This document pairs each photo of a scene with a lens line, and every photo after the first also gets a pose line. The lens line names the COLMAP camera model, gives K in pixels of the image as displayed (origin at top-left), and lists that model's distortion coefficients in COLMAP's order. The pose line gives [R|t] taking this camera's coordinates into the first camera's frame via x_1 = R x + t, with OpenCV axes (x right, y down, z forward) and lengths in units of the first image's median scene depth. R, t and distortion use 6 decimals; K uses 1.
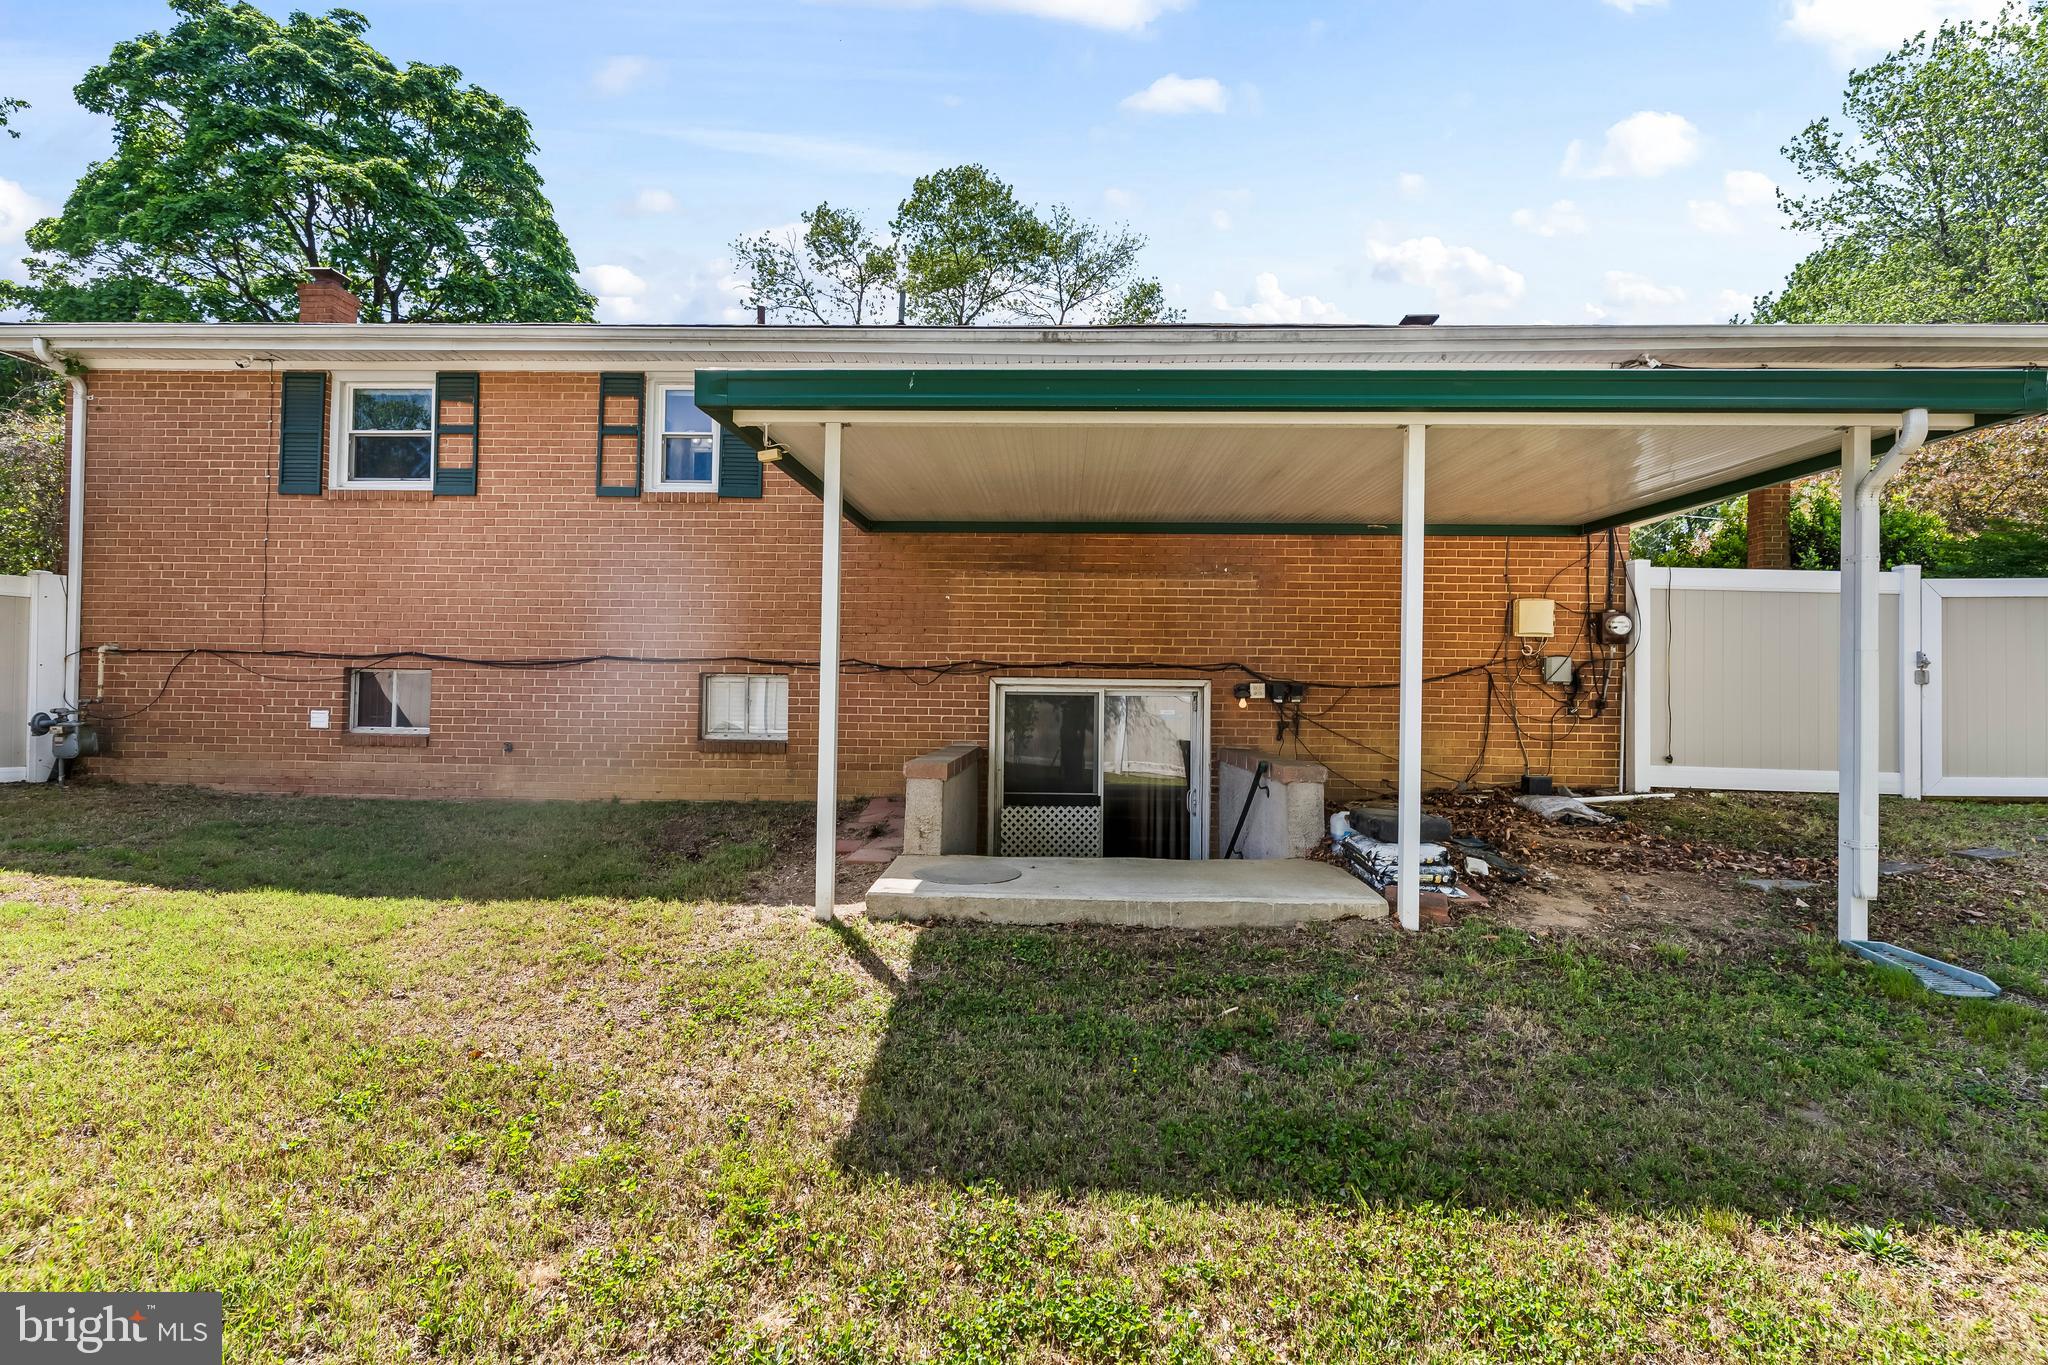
lens RADIAL K [[999.4, 0, 1021.8], [0, 999.4, 689.9], [0, 0, 1]] dist [0.003188, 0.000000]
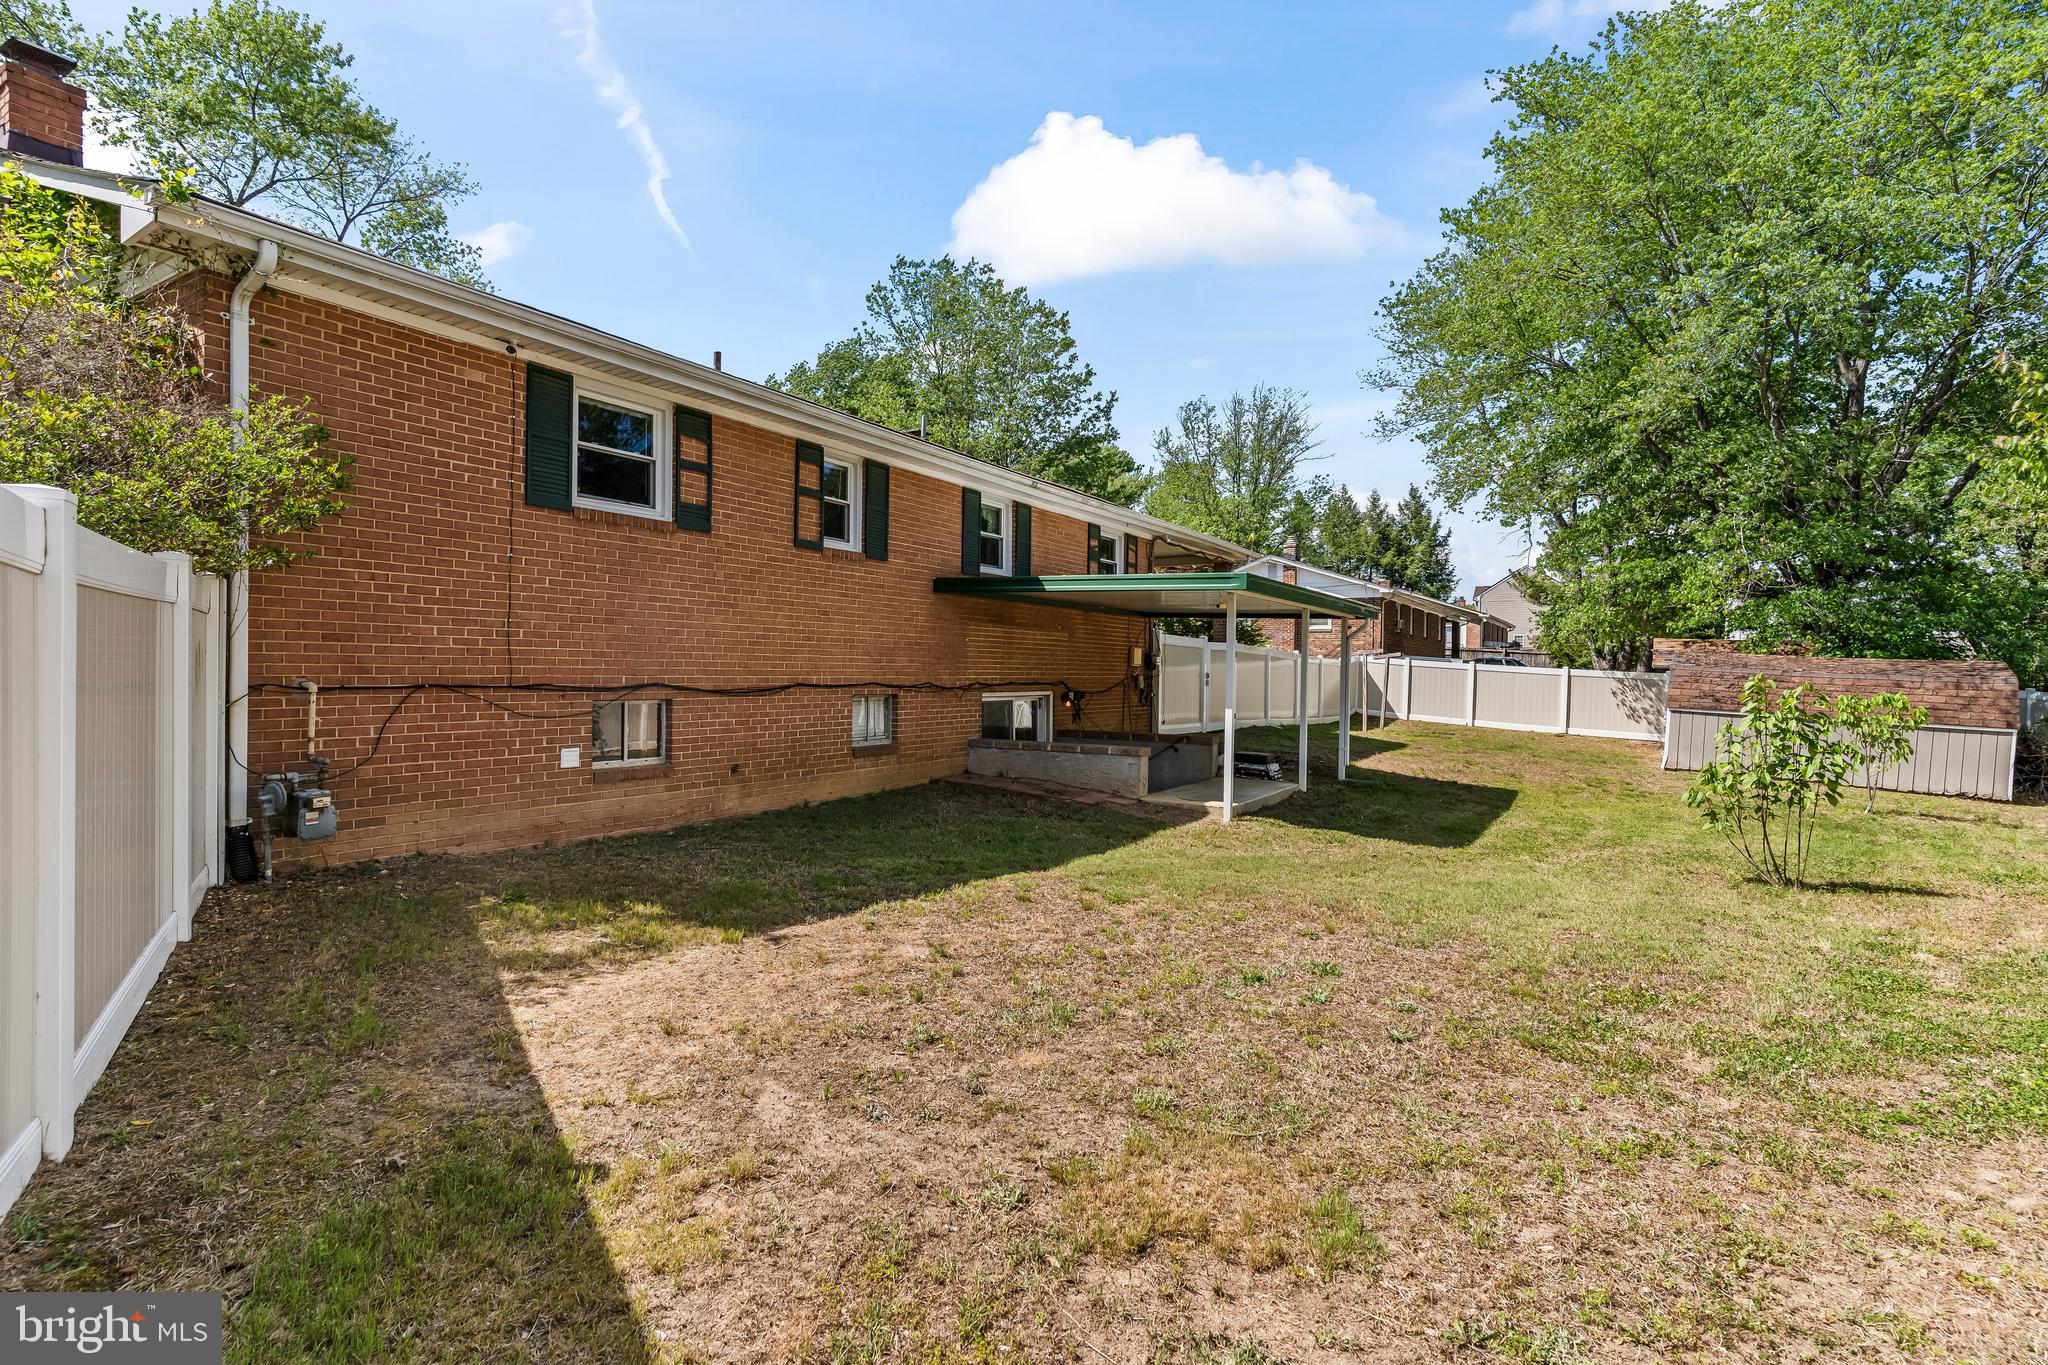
lens RADIAL K [[999.4, 0, 1030.9], [0, 999.4, 679.9], [0, 0, 1]] dist [0.003188, 0.000000]
pose [[0.483867, -0.017414, 0.874968, -1.296810], [-0.024684, 0.999133, 0.033535, -0.083146], [-0.874793, -0.037824, 0.483018, 0.191360]]
